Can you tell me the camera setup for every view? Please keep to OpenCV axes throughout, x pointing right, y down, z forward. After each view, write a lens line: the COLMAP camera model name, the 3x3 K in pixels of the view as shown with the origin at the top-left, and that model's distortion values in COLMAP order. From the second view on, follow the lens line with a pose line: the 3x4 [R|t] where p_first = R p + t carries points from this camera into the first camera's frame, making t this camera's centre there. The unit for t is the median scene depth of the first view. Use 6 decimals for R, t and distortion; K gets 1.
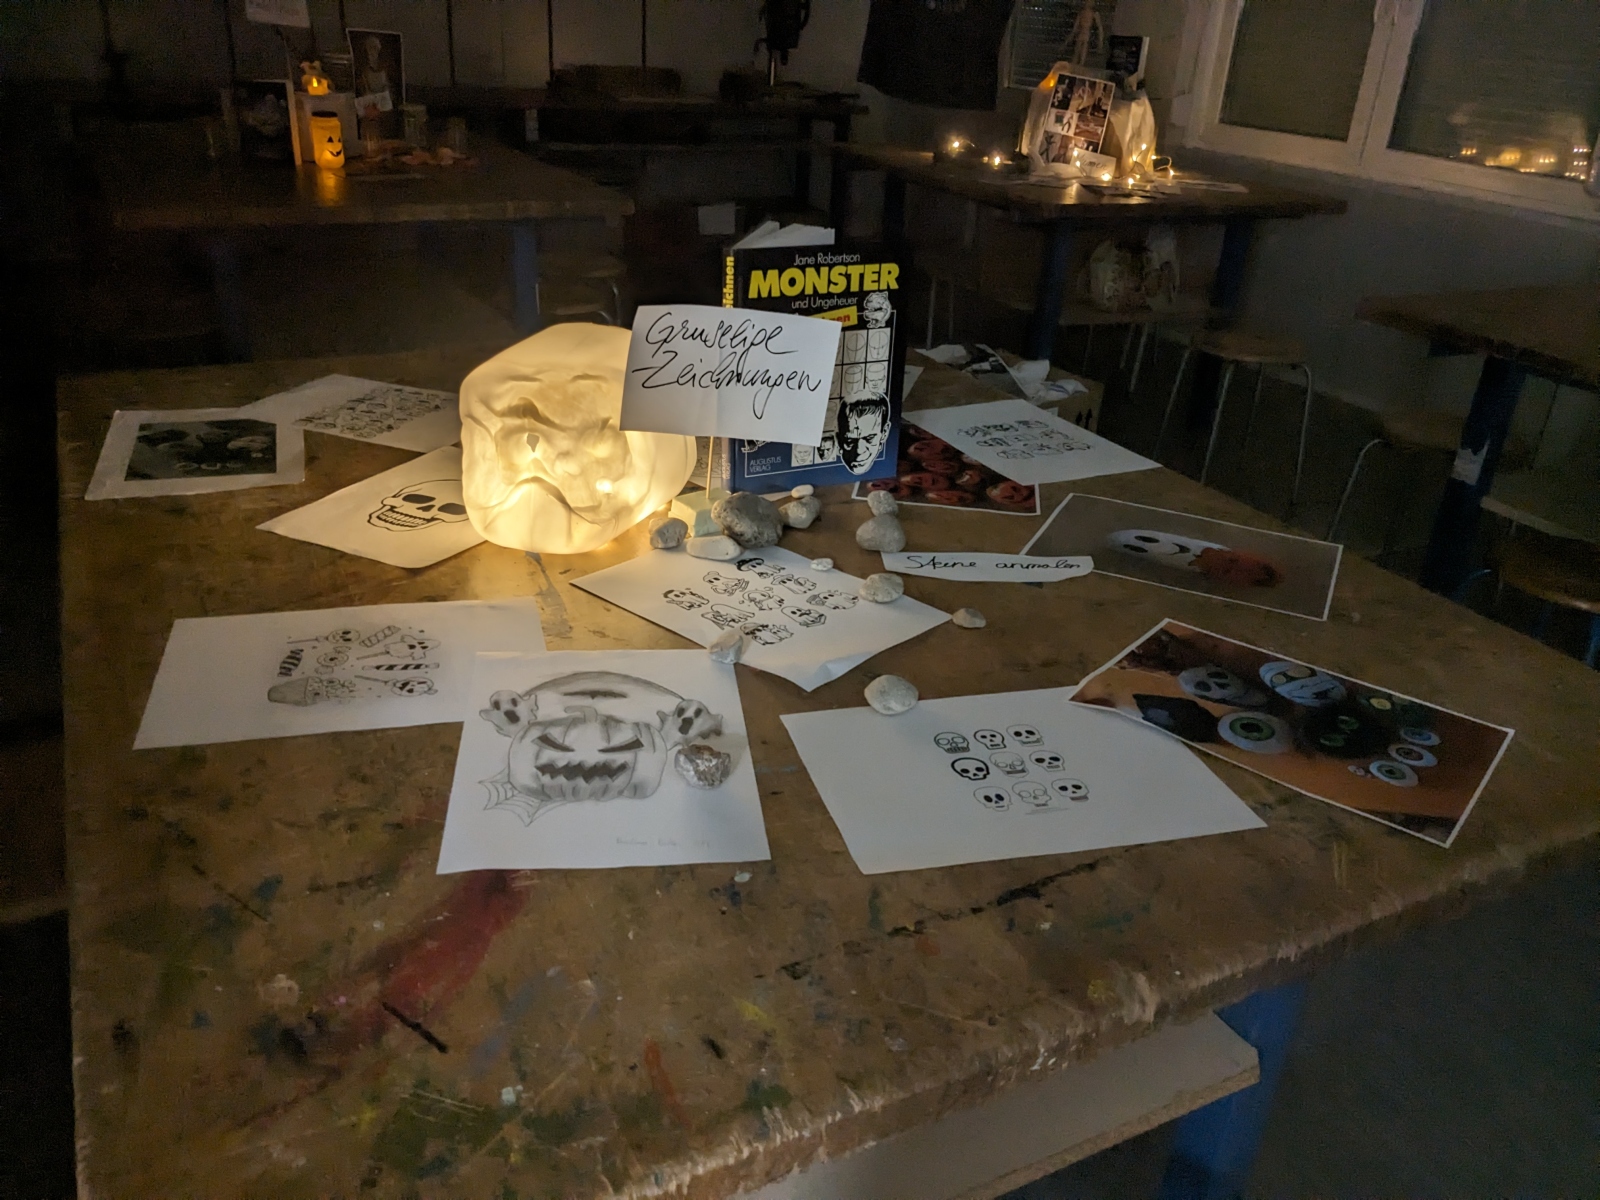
lens RADIAL K [[1279.0, 0, 800.0], [0, 1279.0, 600.0], [0, 0, 1]] dist [0.003465, 0.000506]
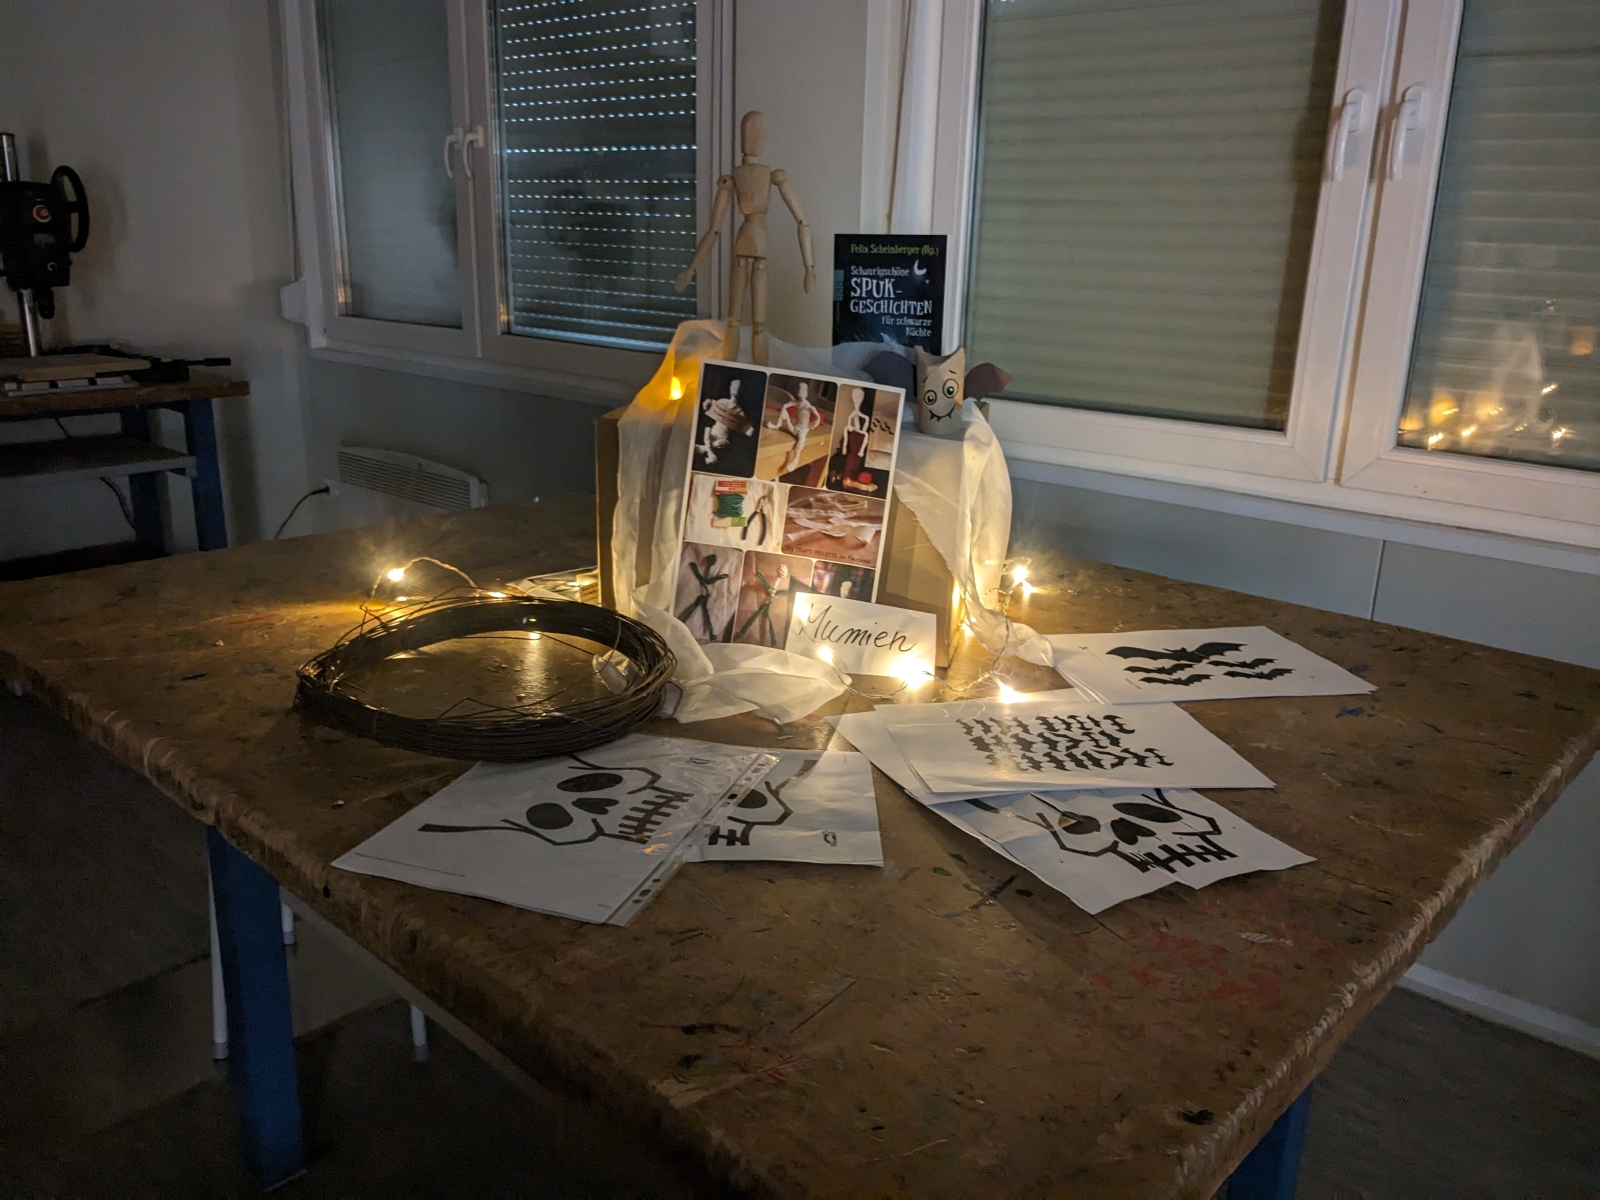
lens RADIAL K [[1279.0, 0, 800.0], [0, 1279.0, 600.0], [0, 0, 1]] dist [0.003465, 0.000506]
pose [[0.927459, -0.146312, 0.344113, 0.111895], [0.192190, 0.975933, -0.103041, -0.321174], [-0.320755, 0.161701, 0.933257, 0.720197]]
